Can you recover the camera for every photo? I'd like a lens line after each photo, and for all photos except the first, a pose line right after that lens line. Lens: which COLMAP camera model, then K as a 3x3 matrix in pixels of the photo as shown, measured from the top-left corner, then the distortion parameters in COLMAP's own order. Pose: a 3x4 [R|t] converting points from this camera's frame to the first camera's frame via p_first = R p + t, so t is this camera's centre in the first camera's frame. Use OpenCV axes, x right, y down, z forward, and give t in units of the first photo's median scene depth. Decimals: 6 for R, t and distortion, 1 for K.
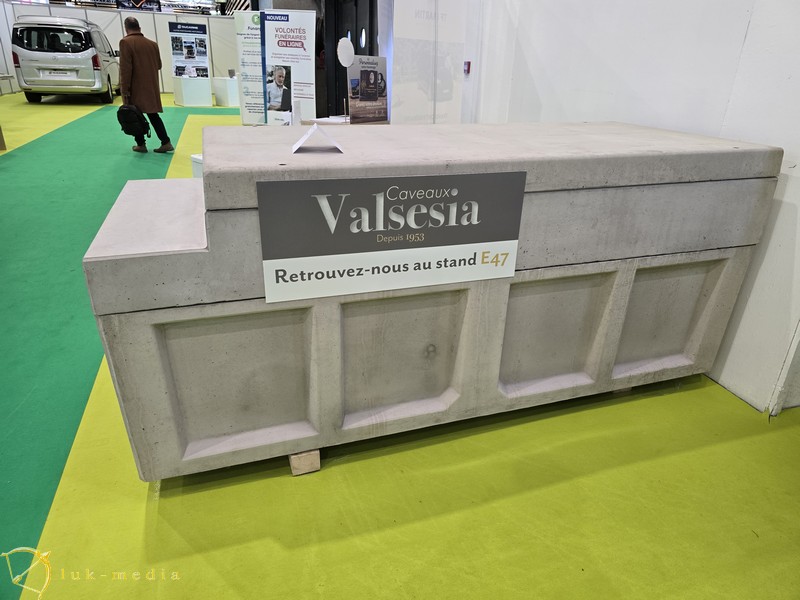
lens RADIAL K [[532.3, 0, 401.8], [0, 532.3, 299.9], [0, 0, 1]] dist [0.001893, -0.000890]
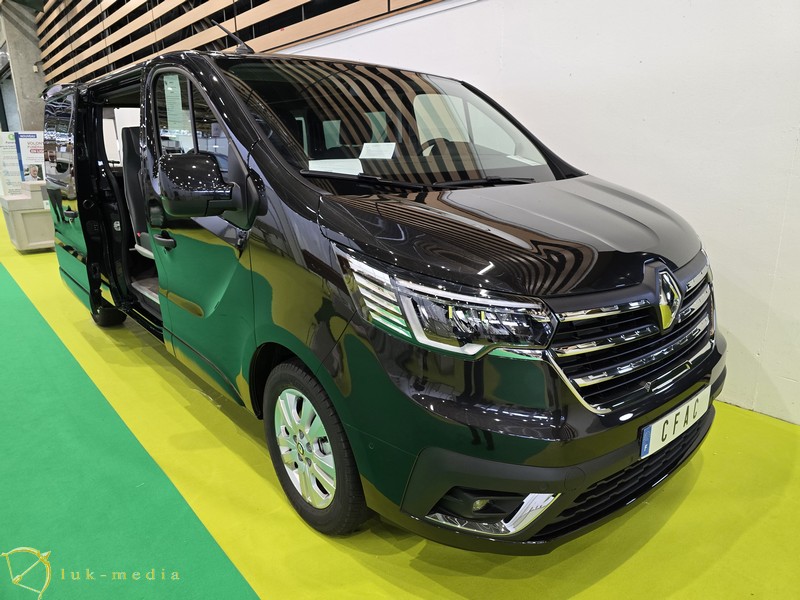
lens RADIAL K [[532.3, 0, 399.5], [0, 532.3, 298.9], [0, 0, 1]] dist [0.001893, -0.000890]
pose [[0.924383, -0.140782, 0.354538, 0.151110], [0.191000, 0.975328, -0.110702, 0.315514], [-0.330206, 0.170047, 0.928465, -0.722635]]
